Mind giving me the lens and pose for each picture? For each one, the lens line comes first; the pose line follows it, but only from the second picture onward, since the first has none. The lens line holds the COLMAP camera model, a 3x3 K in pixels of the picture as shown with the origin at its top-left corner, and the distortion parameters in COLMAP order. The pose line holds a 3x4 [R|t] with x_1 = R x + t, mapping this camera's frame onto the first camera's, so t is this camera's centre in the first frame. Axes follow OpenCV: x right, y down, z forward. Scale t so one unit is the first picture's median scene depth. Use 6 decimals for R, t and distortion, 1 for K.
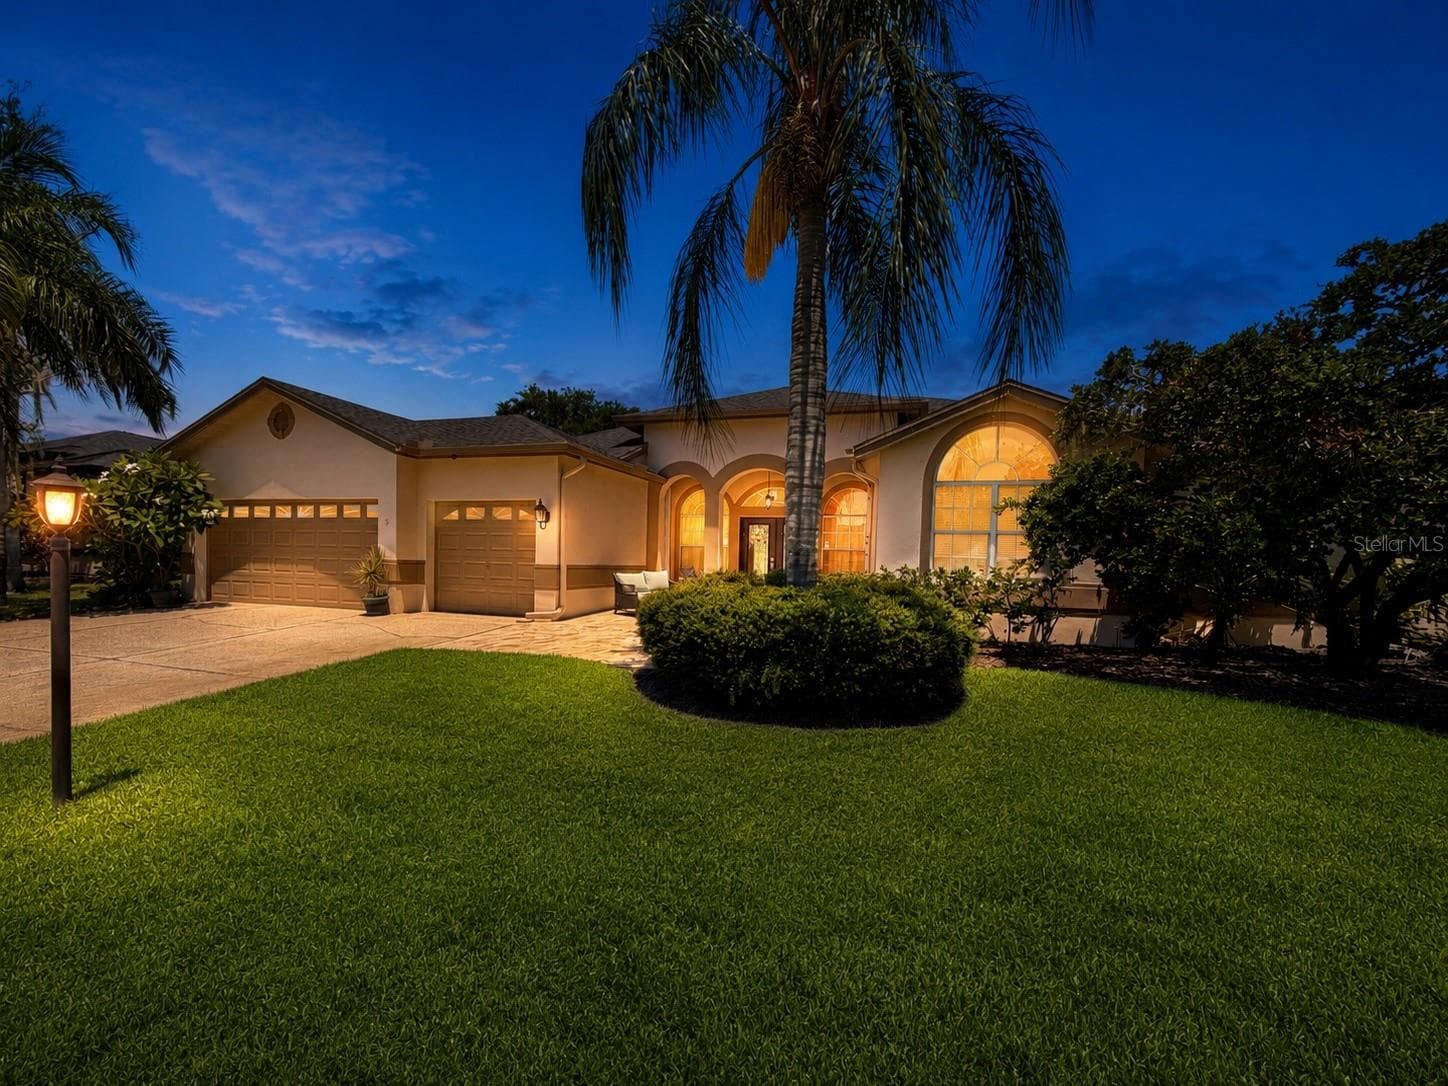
lens RADIAL K [[623.2, 0, 714.0], [0, 623.2, 578.5], [0, 0, 1]] dist [-0.002326, 0.000082]
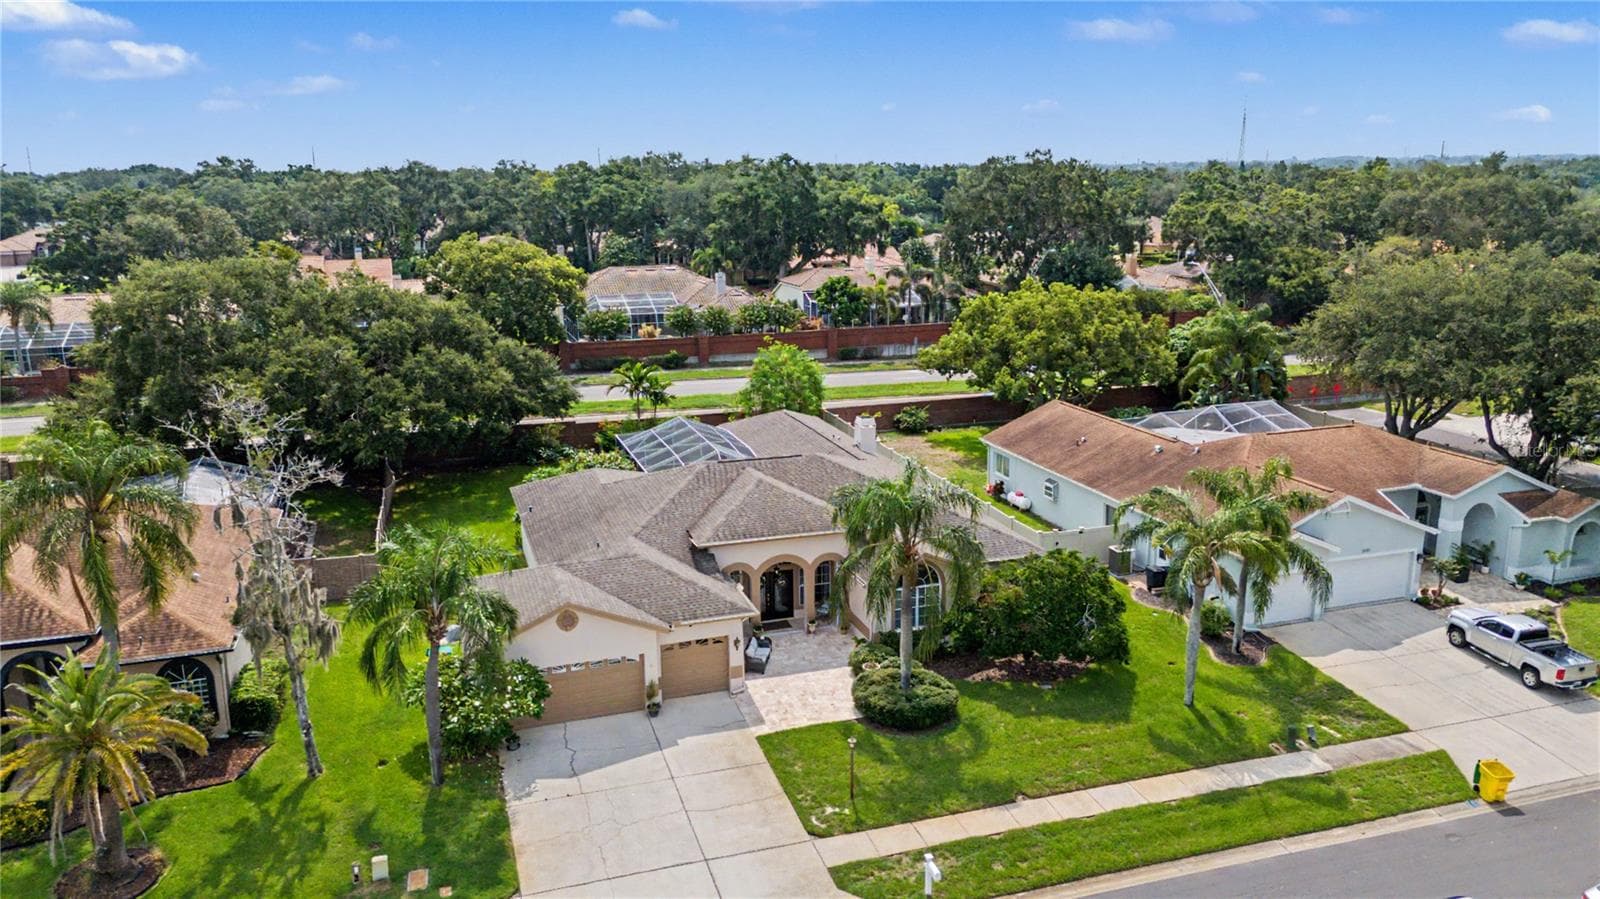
lens RADIAL K [[1179.4, 0, 800.0], [0, 1179.4, 449.5], [0, 0, 1]] dist [0.088995, -0.106003]
pose [[0.803051, -0.173460, 0.570107, -2.106405], [0.048579, 0.972569, 0.227484, -1.518524], [-0.593928, -0.154987, 0.789449, -1.950193]]
